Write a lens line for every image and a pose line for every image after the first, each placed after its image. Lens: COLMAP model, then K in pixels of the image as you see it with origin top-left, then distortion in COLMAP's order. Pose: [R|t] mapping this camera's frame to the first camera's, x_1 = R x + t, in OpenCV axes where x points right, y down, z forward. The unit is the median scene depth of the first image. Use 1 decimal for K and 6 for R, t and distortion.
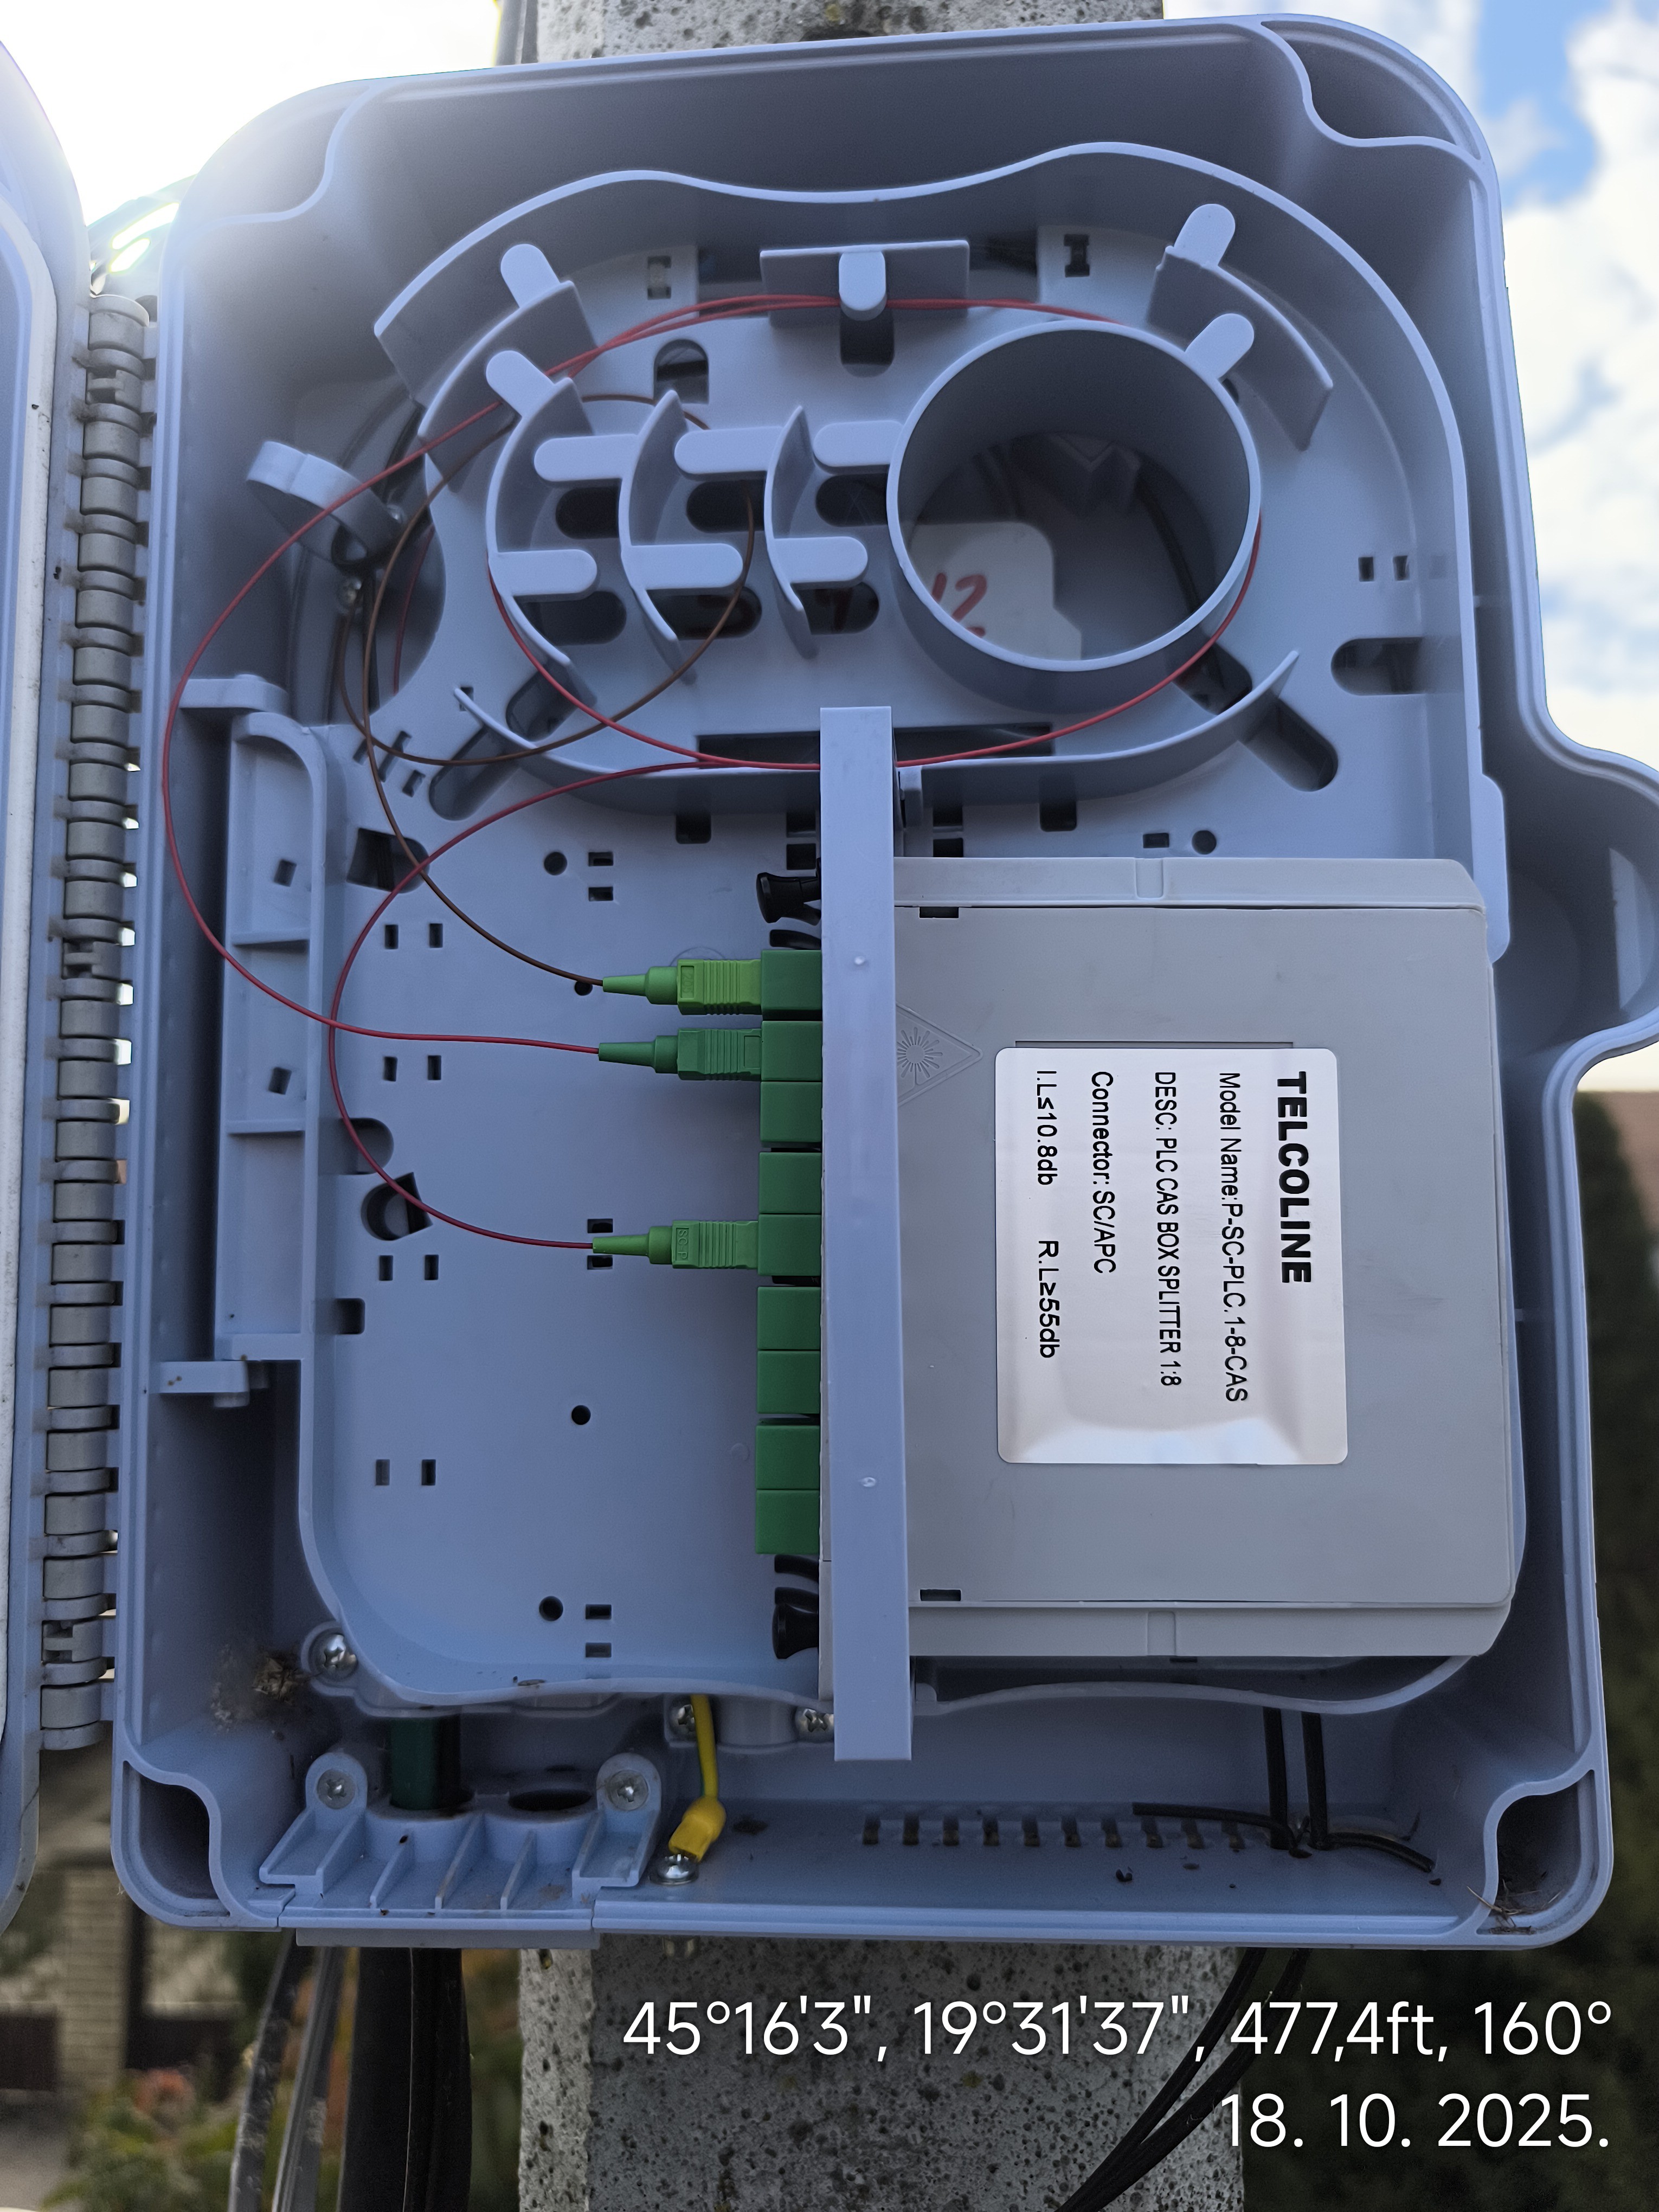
lens RADIAL K [[1619.8, 0, 855.1], [0, 1619.8, 1097.8], [0, 0, 1]] dist [-0.007896, -0.015488]
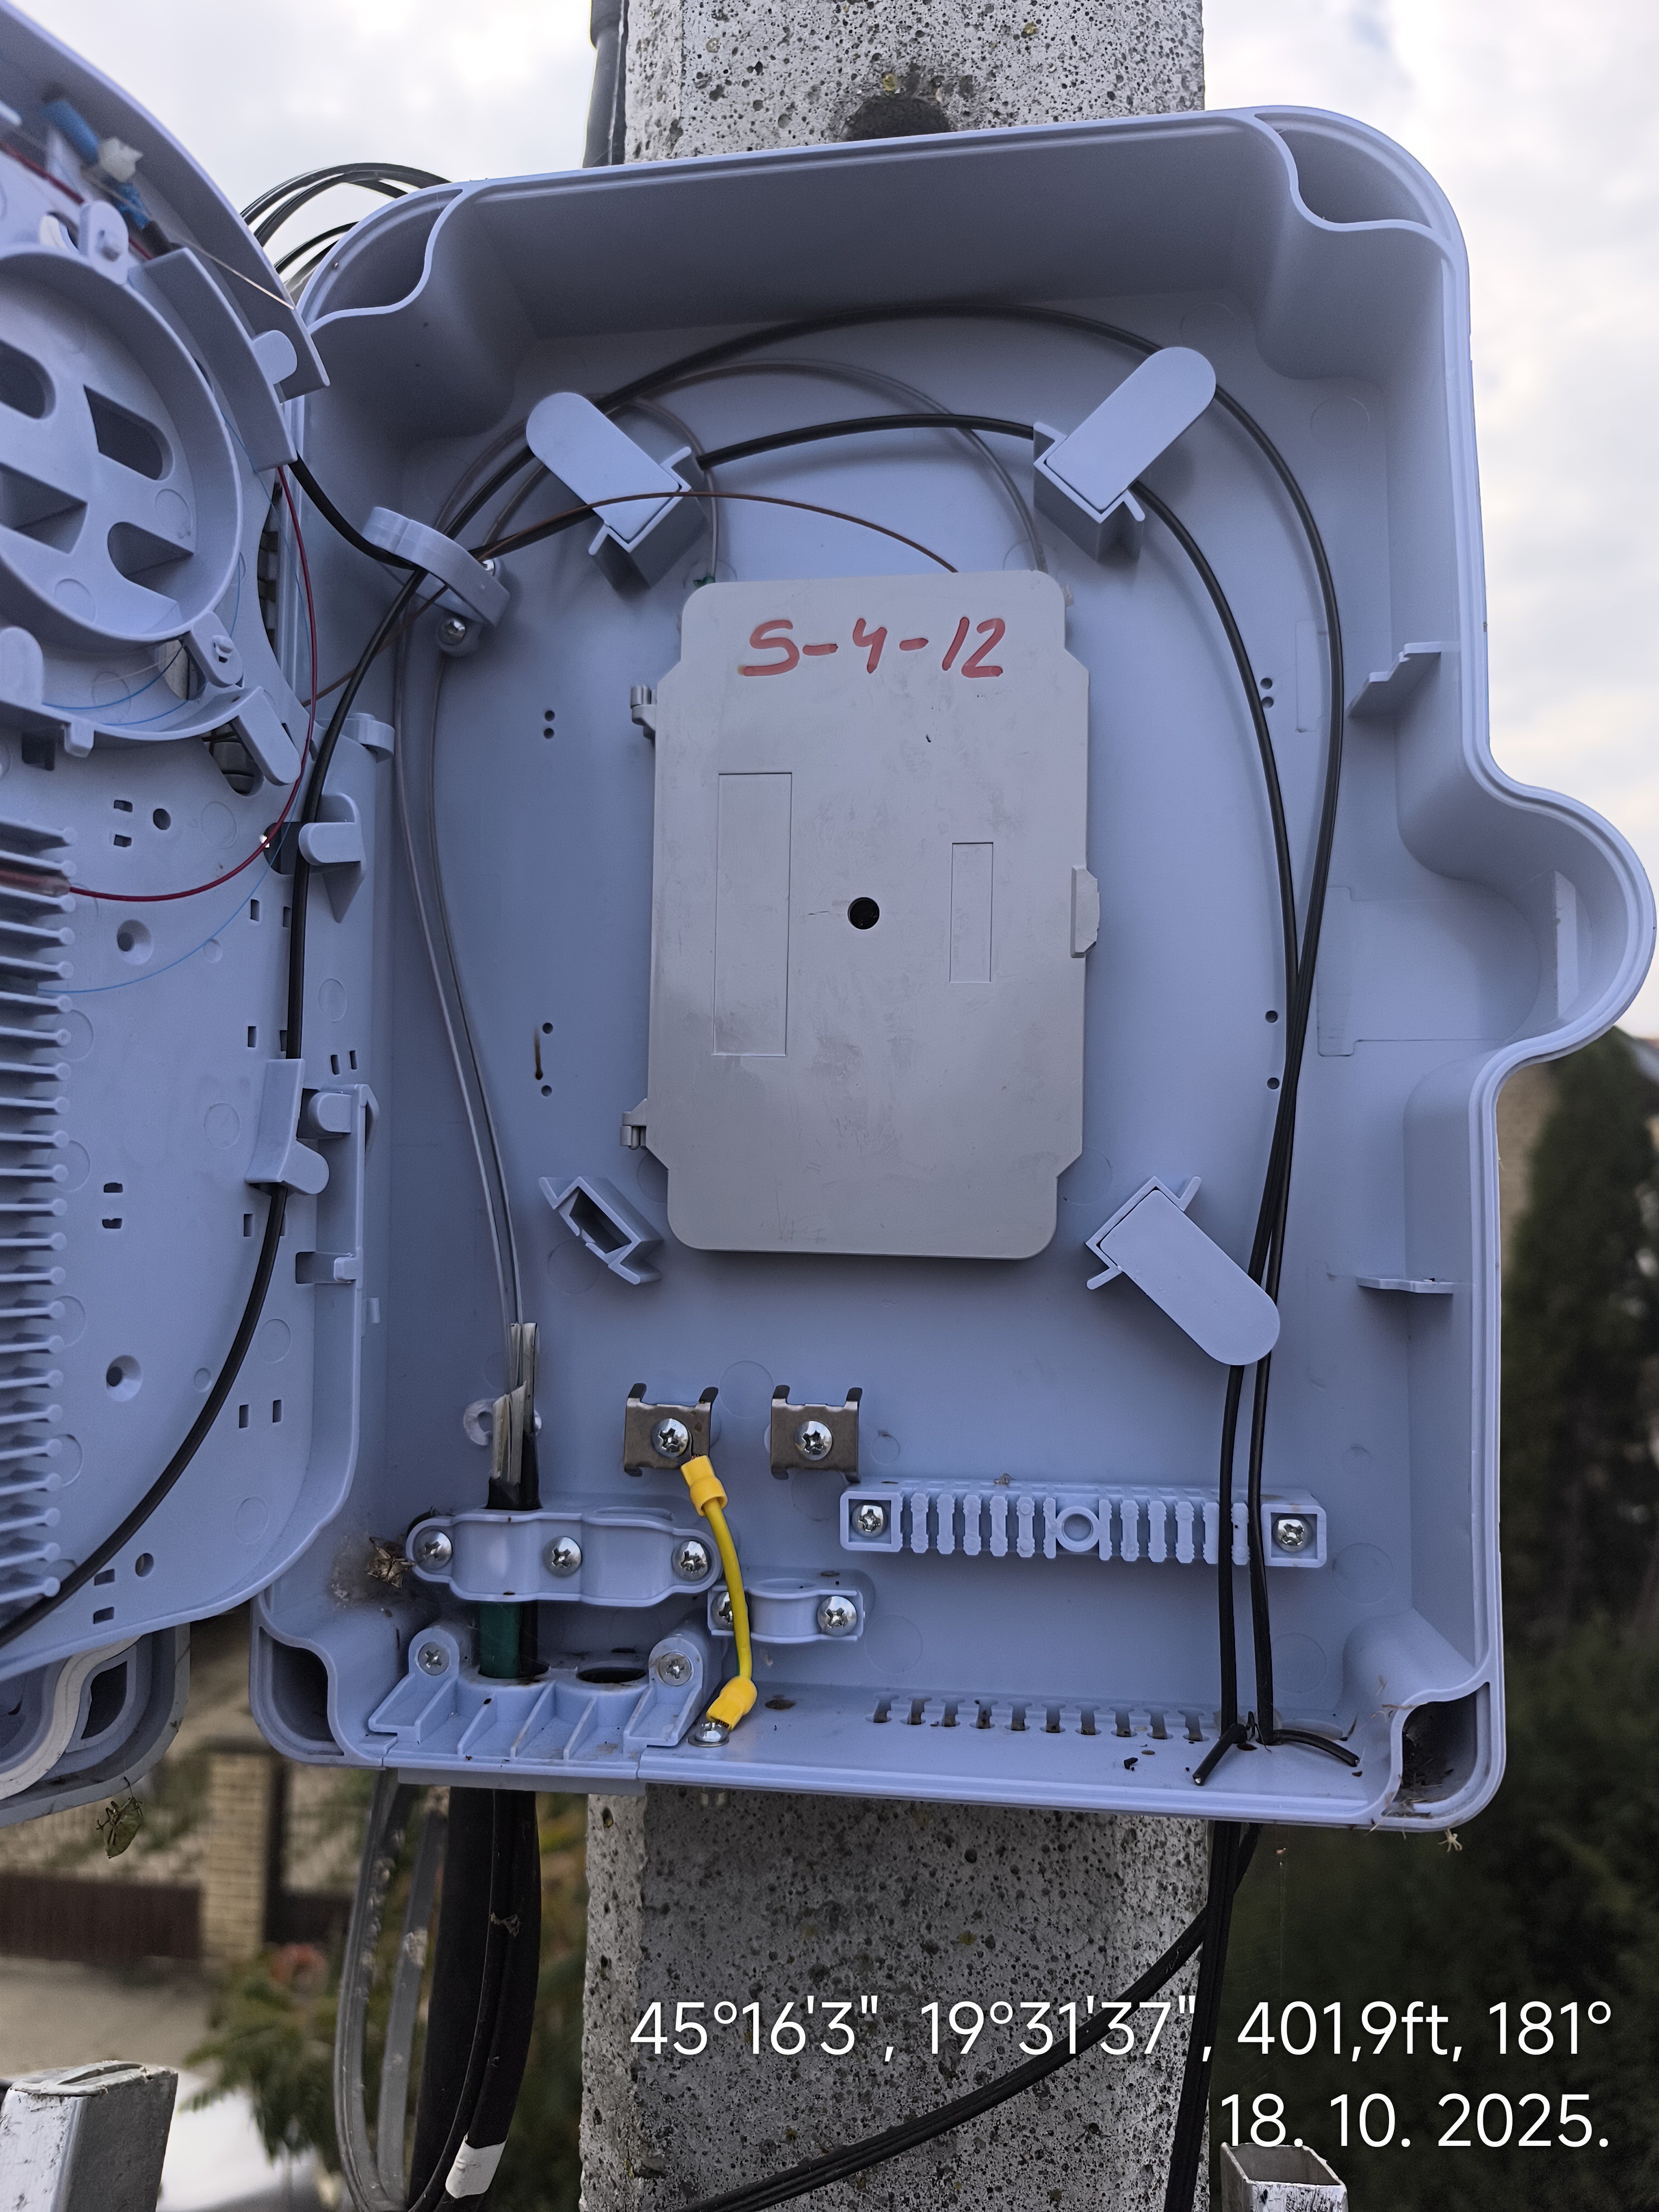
lens RADIAL K [[1619.8, 0, 856.3], [0, 1619.8, 1119.1], [0, 0, 1]] dist [-0.007896, -0.015488]
pose [[0.996920, 0.022334, -0.075172, 0.066072], [-0.018735, 0.998660, 0.048244, -0.029468], [0.076149, -0.046687, 0.996003, -0.127079]]
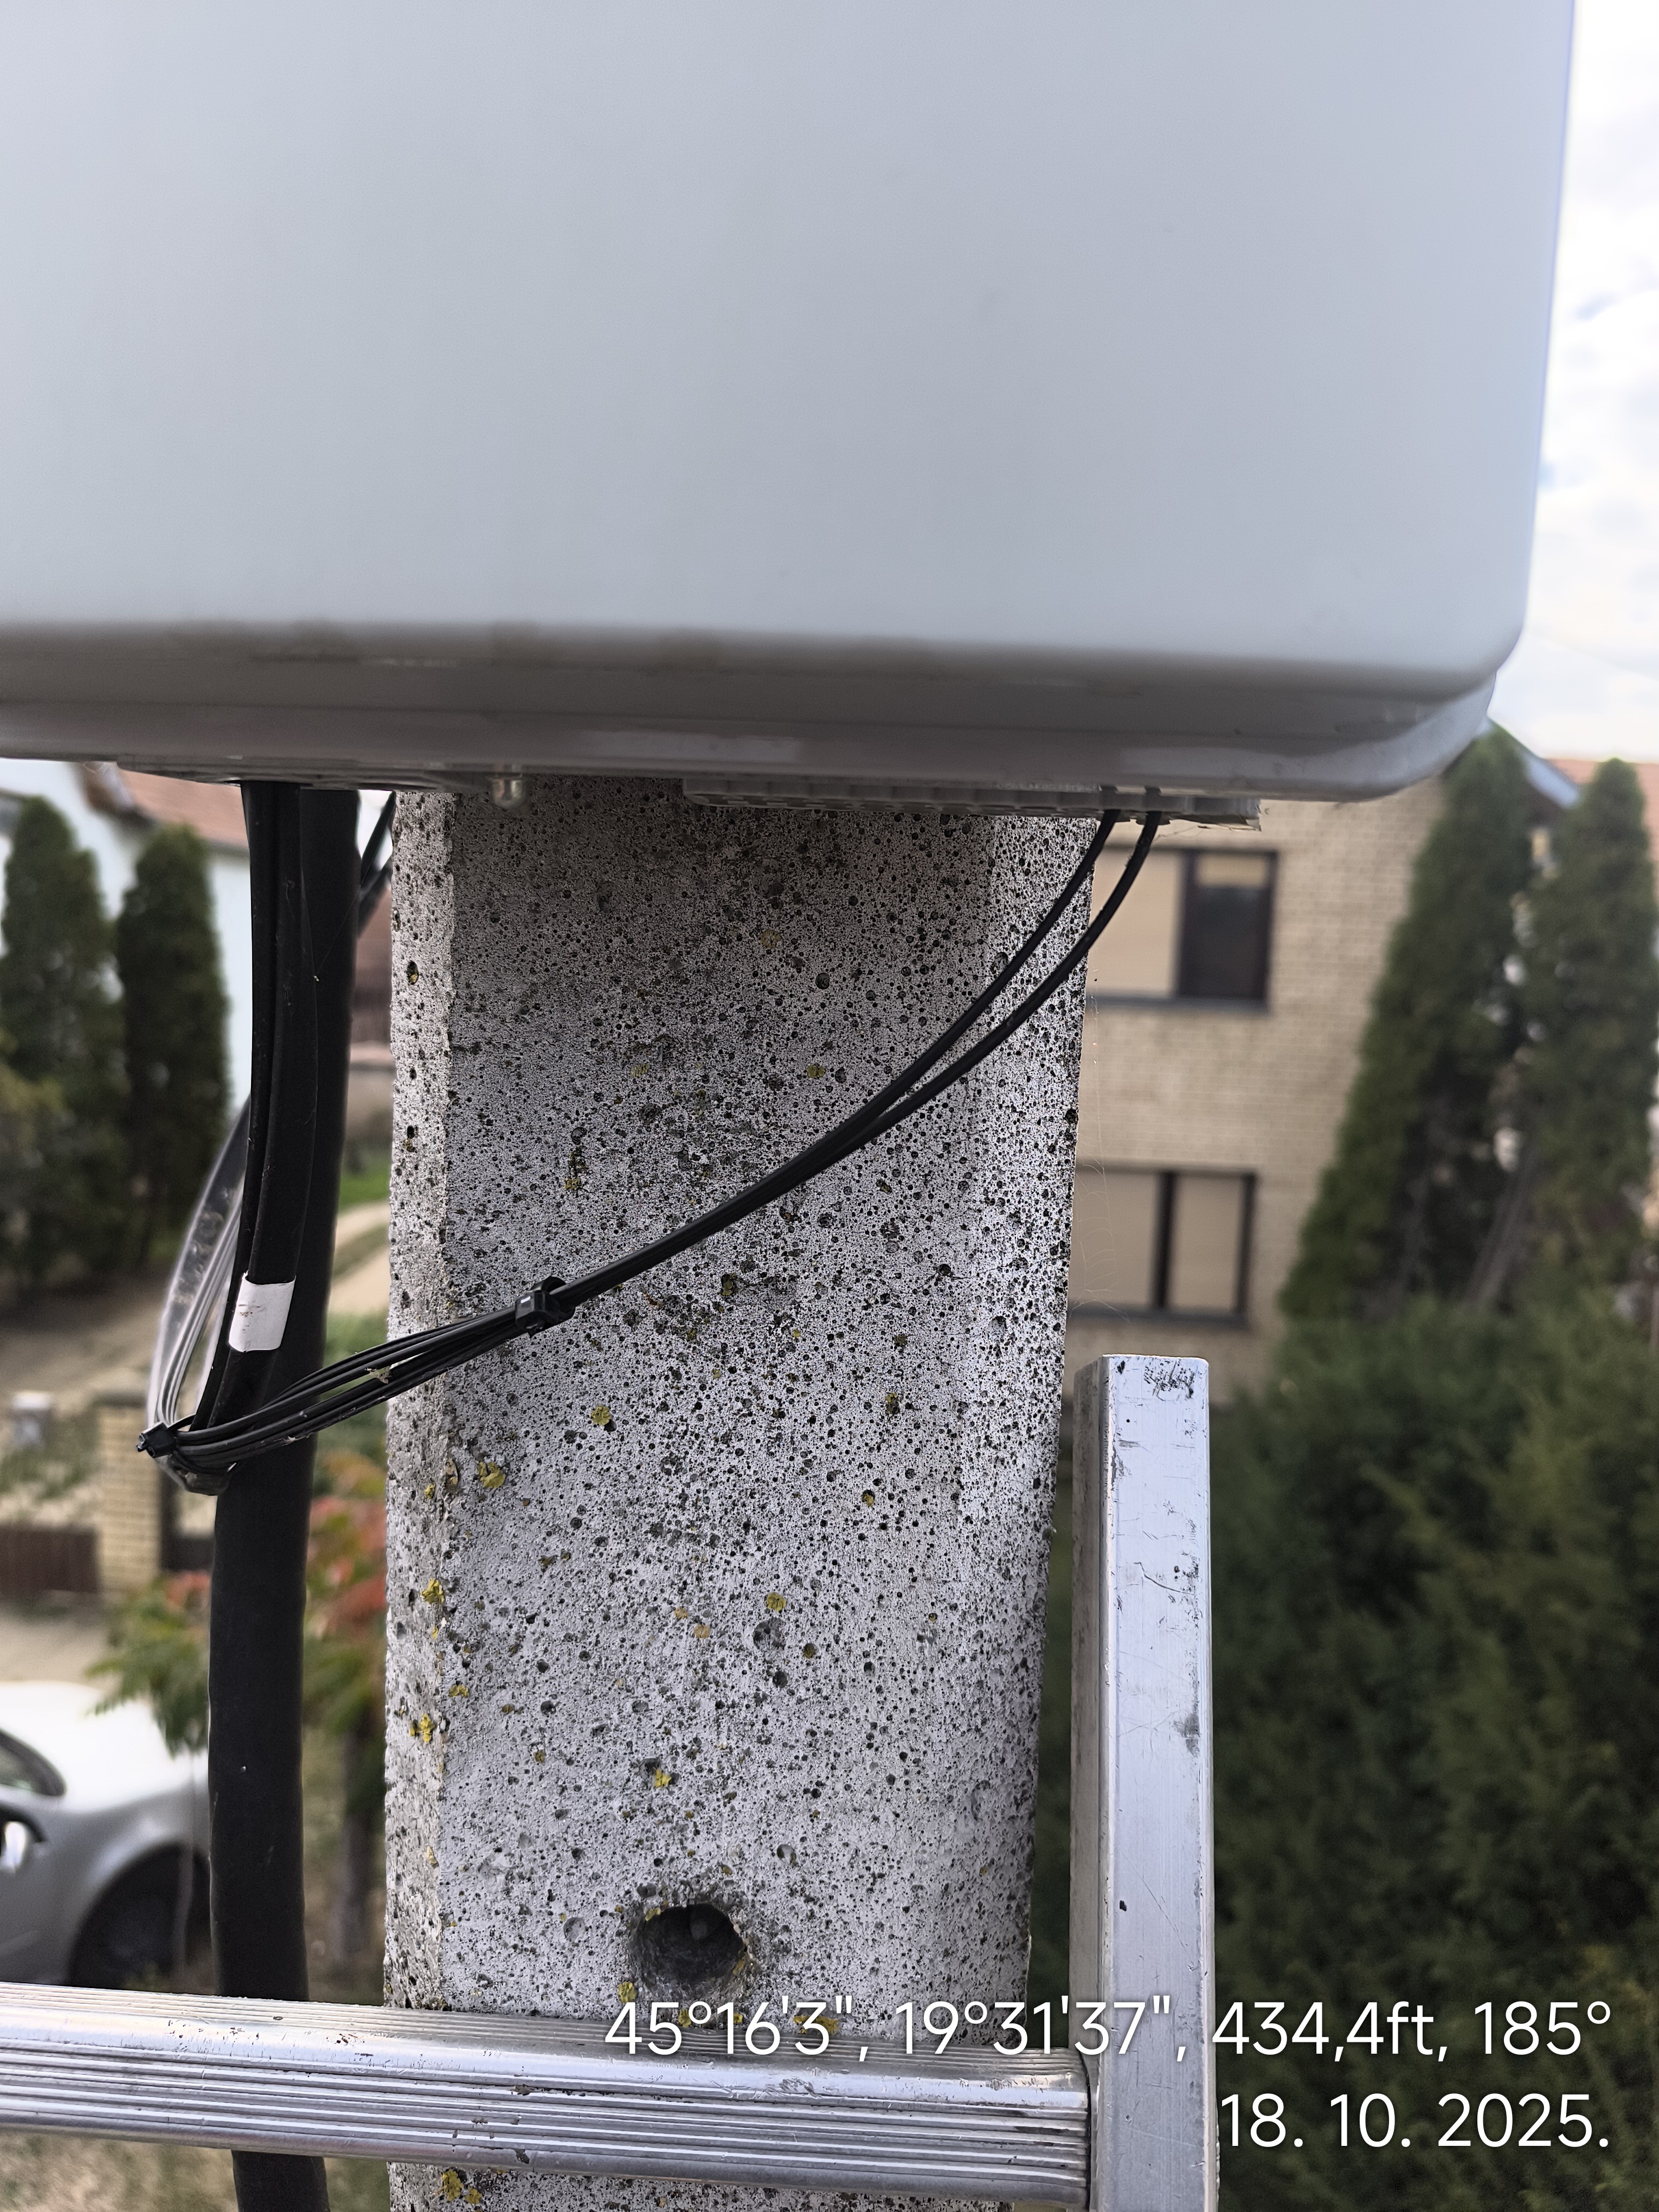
lens RADIAL K [[1619.8, 0, 878.6], [0, 1619.8, 1137.5], [0, 0, 1]] dist [-0.007896, -0.015488]
pose [[0.997963, 0.061856, 0.015641, 0.098034], [-0.063803, 0.966900, 0.247051, 0.386179], [0.000158, -0.247545, 0.968876, -0.018242]]
